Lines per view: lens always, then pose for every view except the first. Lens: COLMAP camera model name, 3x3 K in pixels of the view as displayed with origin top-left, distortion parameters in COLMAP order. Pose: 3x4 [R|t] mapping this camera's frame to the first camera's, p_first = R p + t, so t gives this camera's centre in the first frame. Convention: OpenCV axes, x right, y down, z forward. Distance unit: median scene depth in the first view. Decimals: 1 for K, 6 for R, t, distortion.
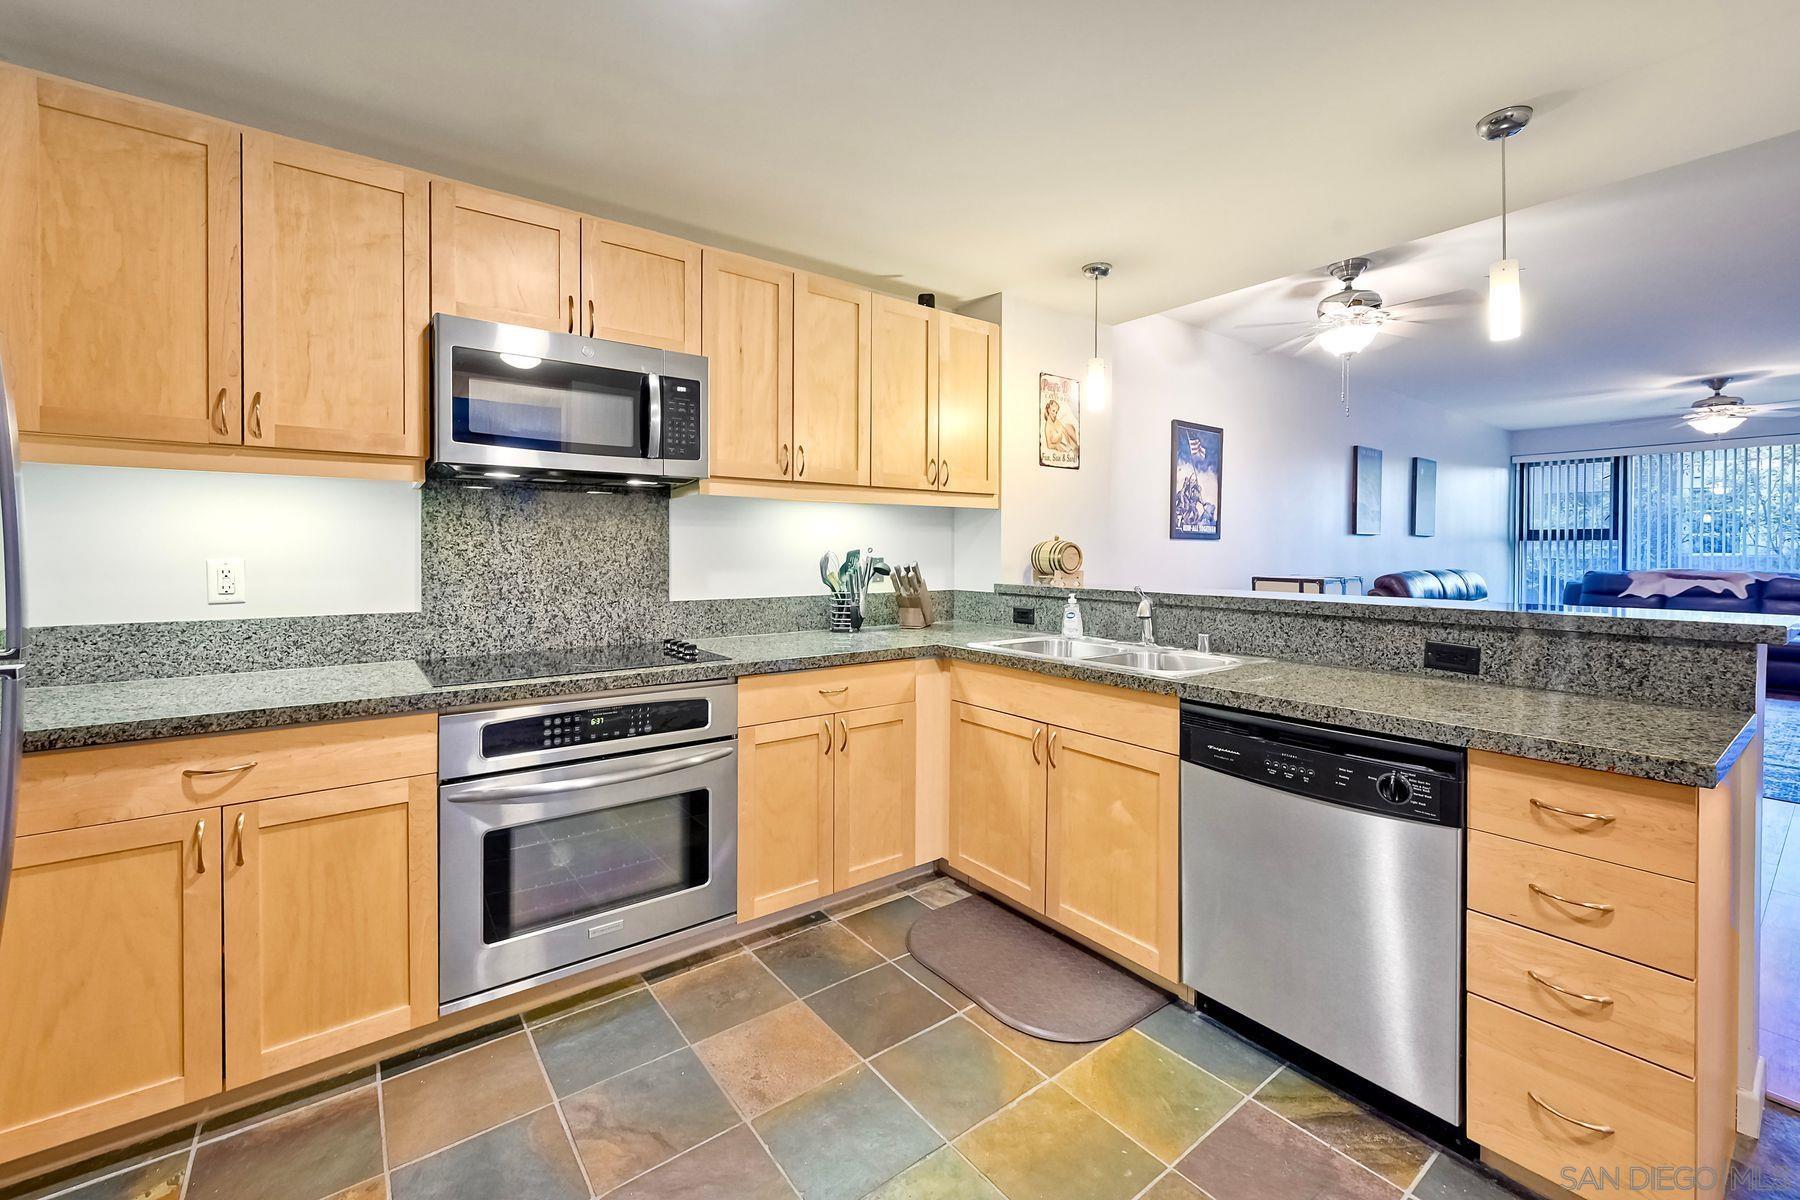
lens RADIAL K [[741.7, 0, 891.0], [0, 741.7, 555.5], [0, 0, 1]] dist [0.001423, 0.000501]
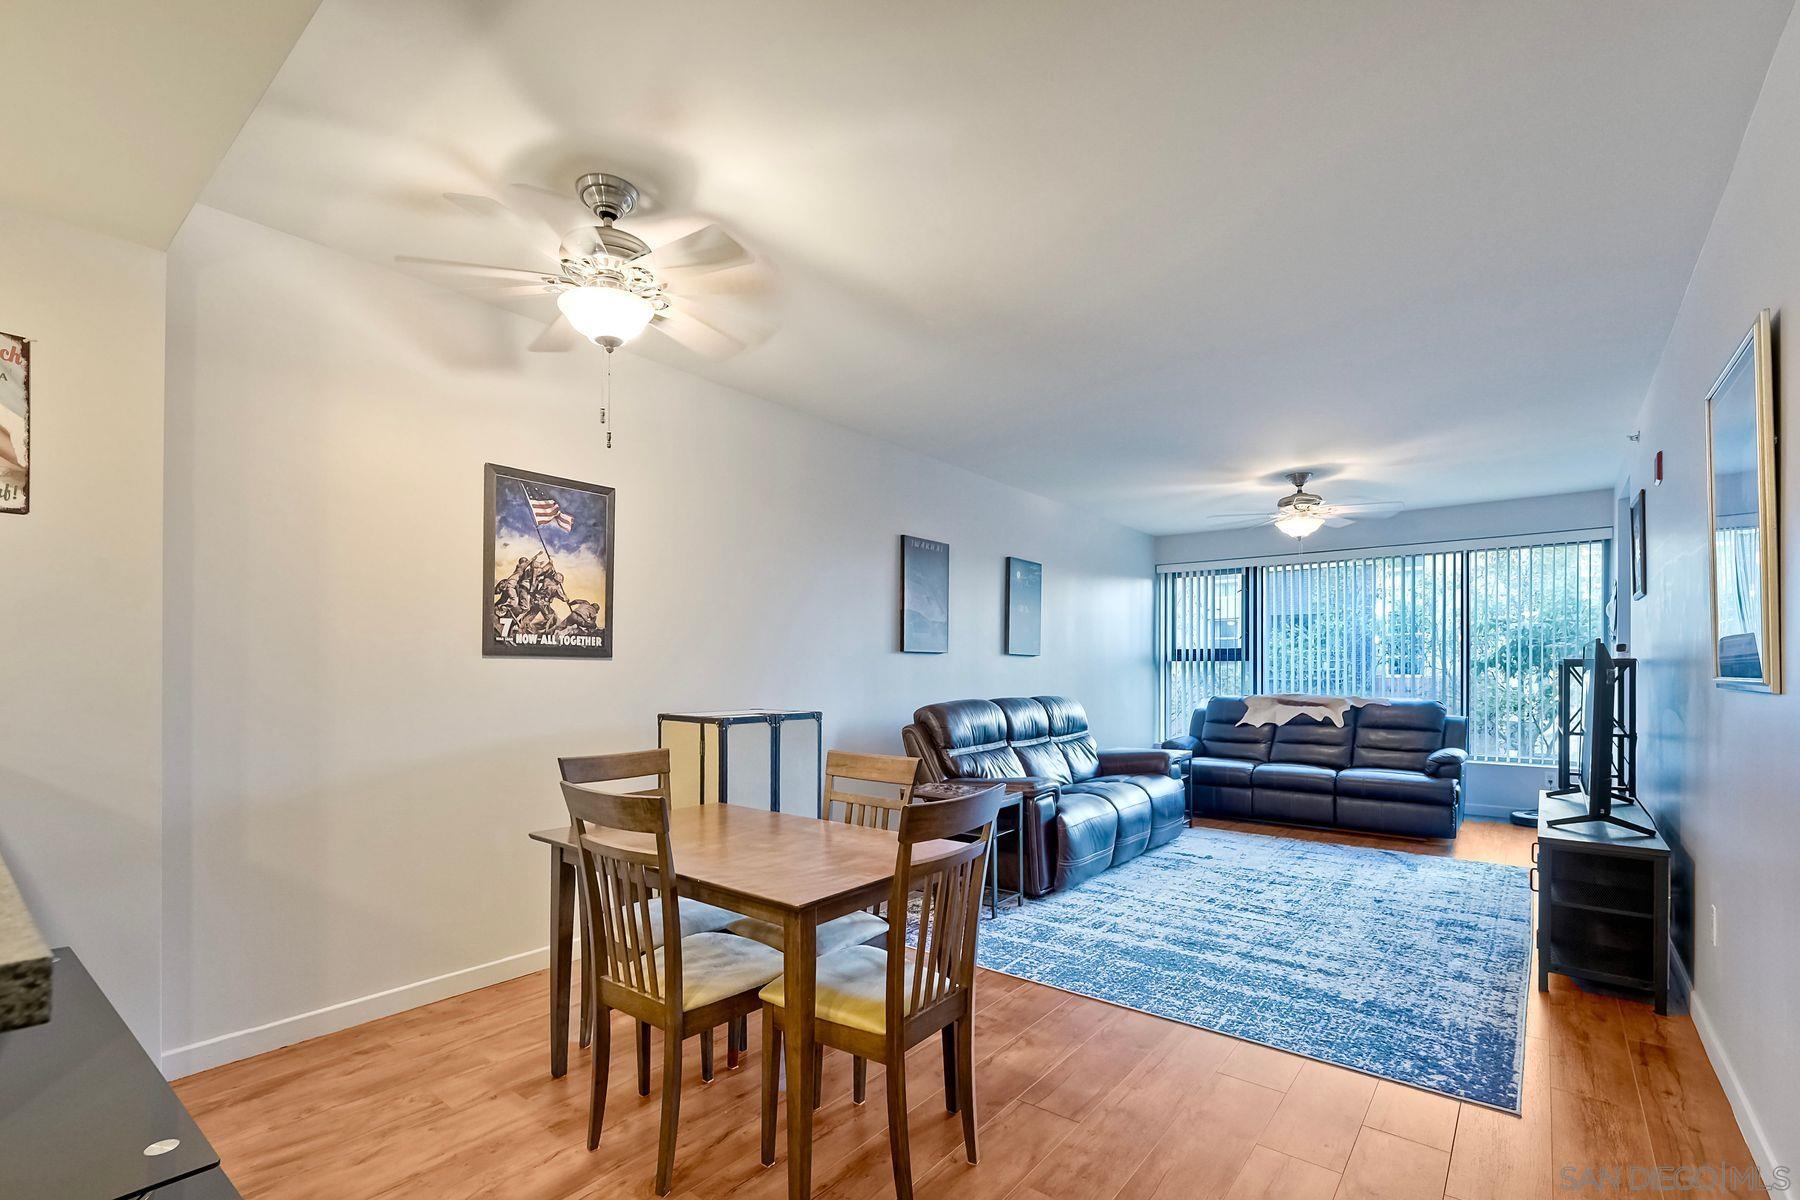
lens RADIAL K [[817.8, 0, 890.3], [0, 817.8, 670.7], [0, 0, 1]] dist [0.003269, 0.000376]
pose [[0.968741, 0.000301, 0.248074, 0.983014], [0.001519, 0.999973, -0.007145, -0.008255], [-0.248070, 0.007299, 0.968715, 0.471603]]
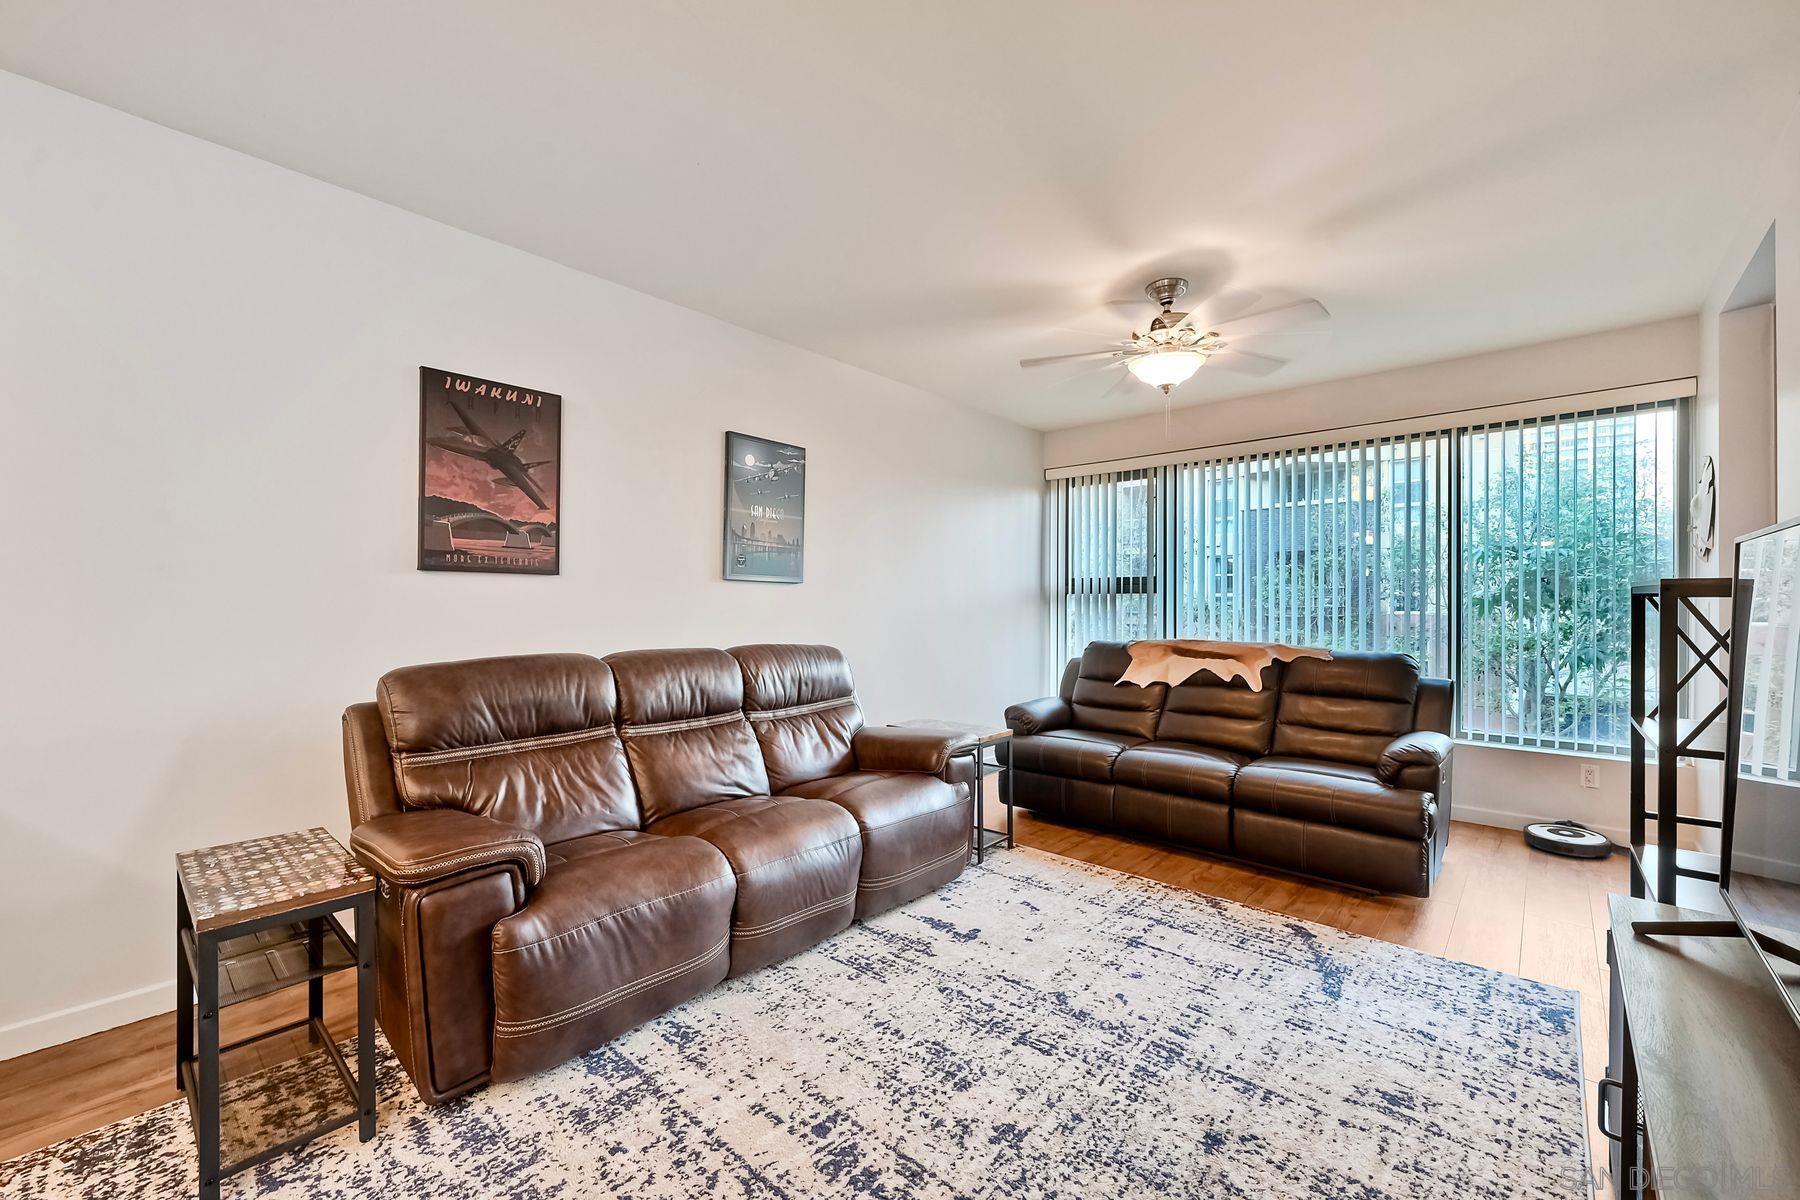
lens RADIAL K [[722.3, 0, 904.8], [0, 722.3, 605.6], [0, 0, 1]] dist [-0.000273, 0.000028]
pose [[0.981095, 0.002975, 0.193505, 1.977037], [-0.001295, 0.999960, -0.008806, -0.011949], [-0.193524, 0.008389, 0.981060, 1.277025]]
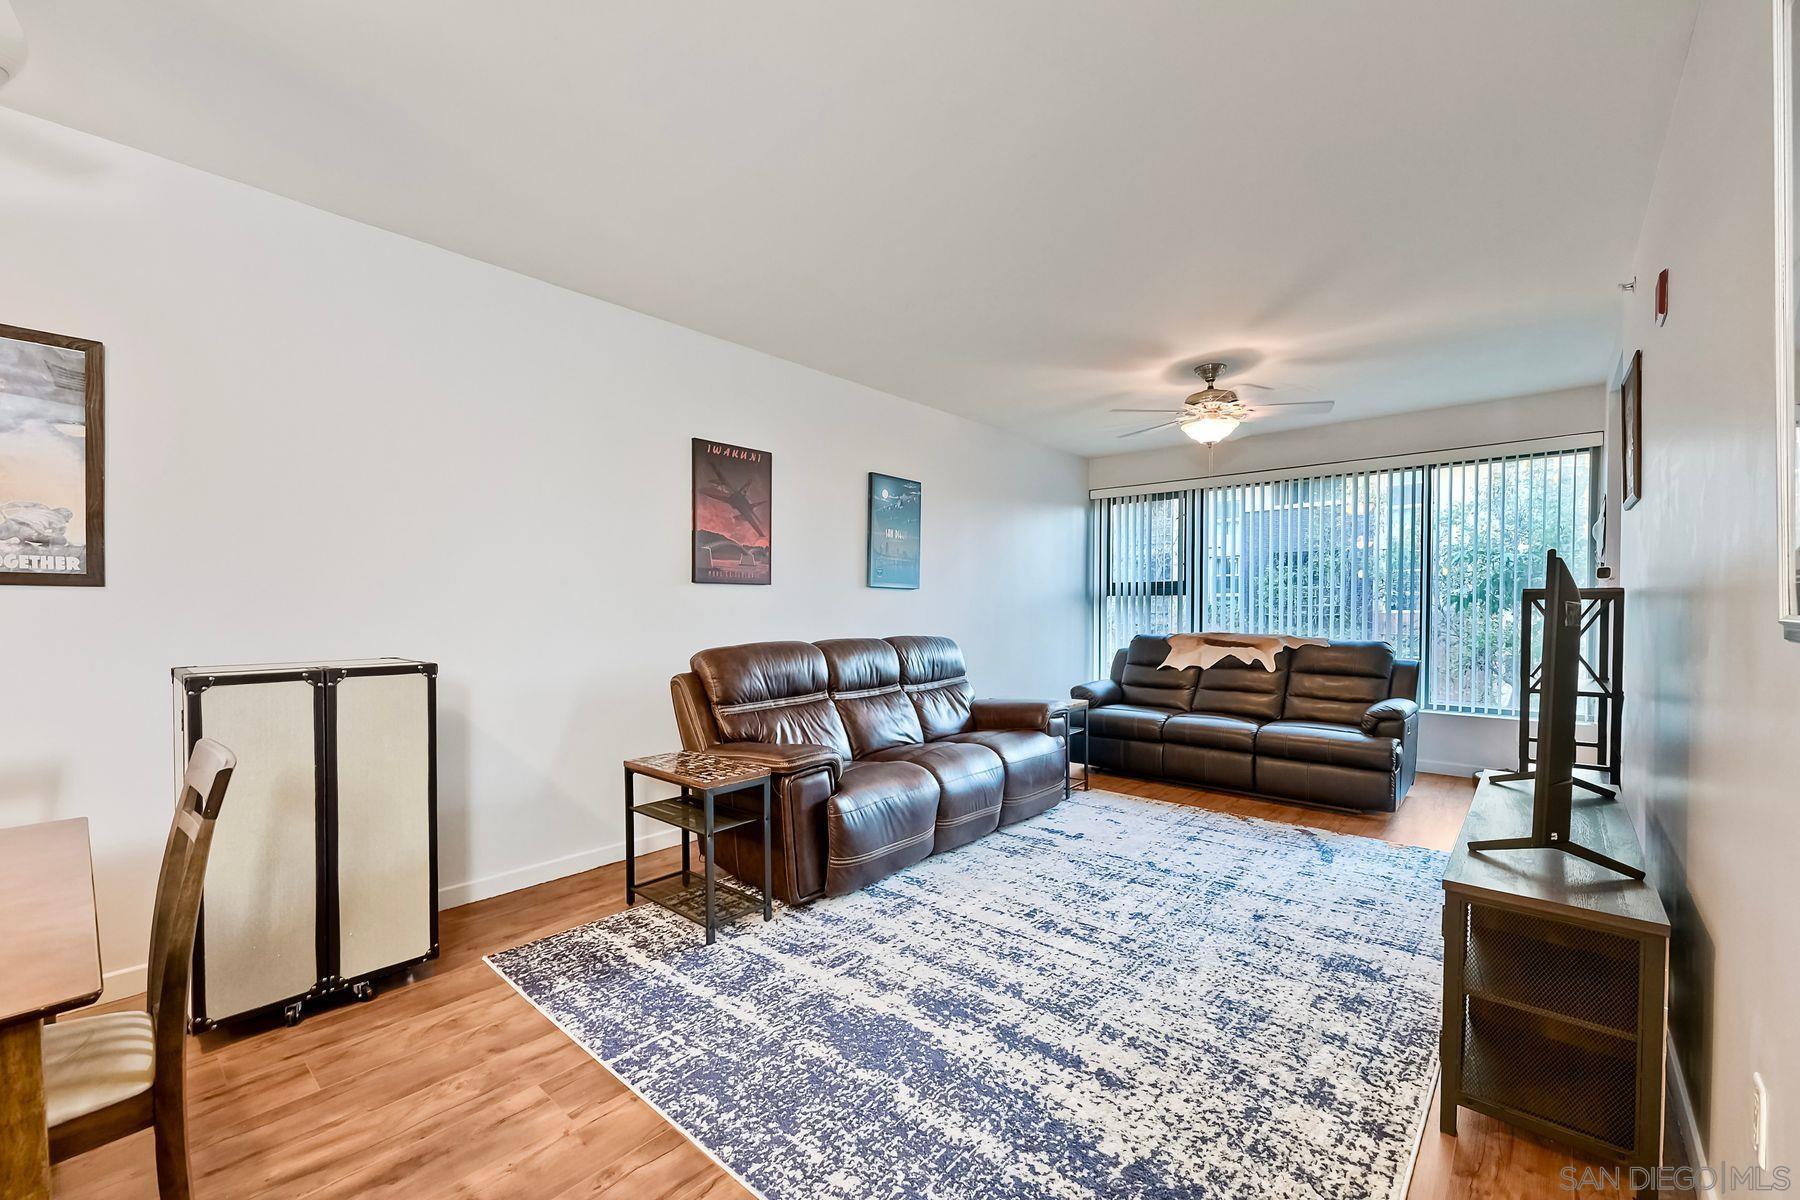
lens RADIAL K [[739.3, 0, 909.6], [0, 739.3, 622.1], [0, 0, 1]] dist [0.000598, 0.000183]
pose [[0.977469, -0.004287, 0.211035, 1.616257], [0.001384, 0.999902, 0.013902, -0.010520], [-0.211074, -0.013296, 0.977380, 0.873897]]
